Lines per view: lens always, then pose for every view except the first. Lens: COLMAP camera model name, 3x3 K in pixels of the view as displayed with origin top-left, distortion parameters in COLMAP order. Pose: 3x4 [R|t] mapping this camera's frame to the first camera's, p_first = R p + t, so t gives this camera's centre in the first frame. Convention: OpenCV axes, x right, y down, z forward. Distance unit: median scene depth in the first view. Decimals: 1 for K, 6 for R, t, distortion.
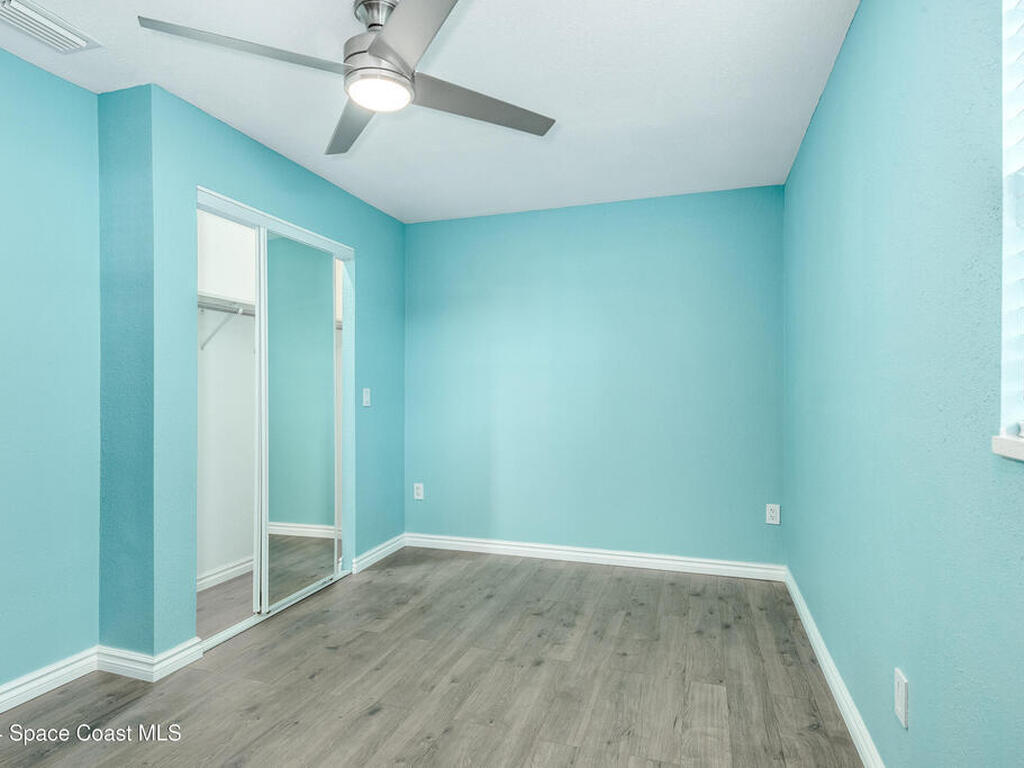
lens RADIAL K [[585.0, 0, 510.0], [0, 585.0, 386.4], [0, 0, 1]] dist [0.005924, -0.000675]
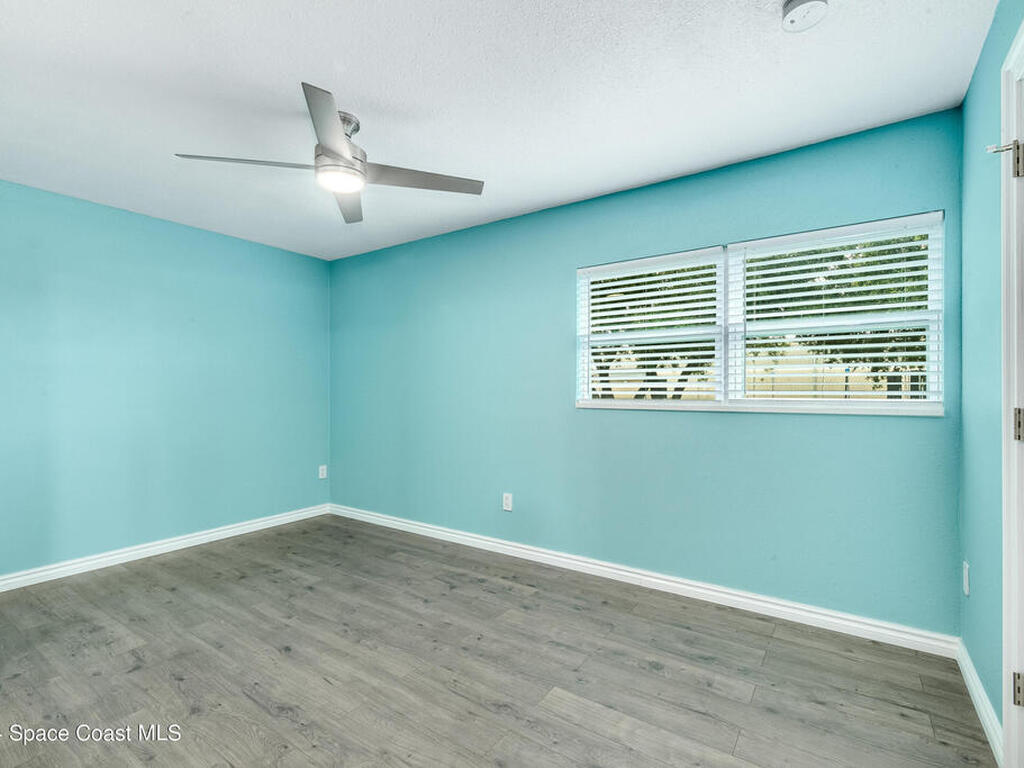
lens RADIAL K [[482.8, 0, 512.3], [0, 482.8, 388.2], [0, 0, 1]] dist [-0.000482, -0.000627]
pose [[0.288176, -0.002064, 0.957575, -0.837028], [0.001339, 0.999998, 0.001752, -0.017949], [-0.957577, 0.000778, 0.288178, 0.161870]]
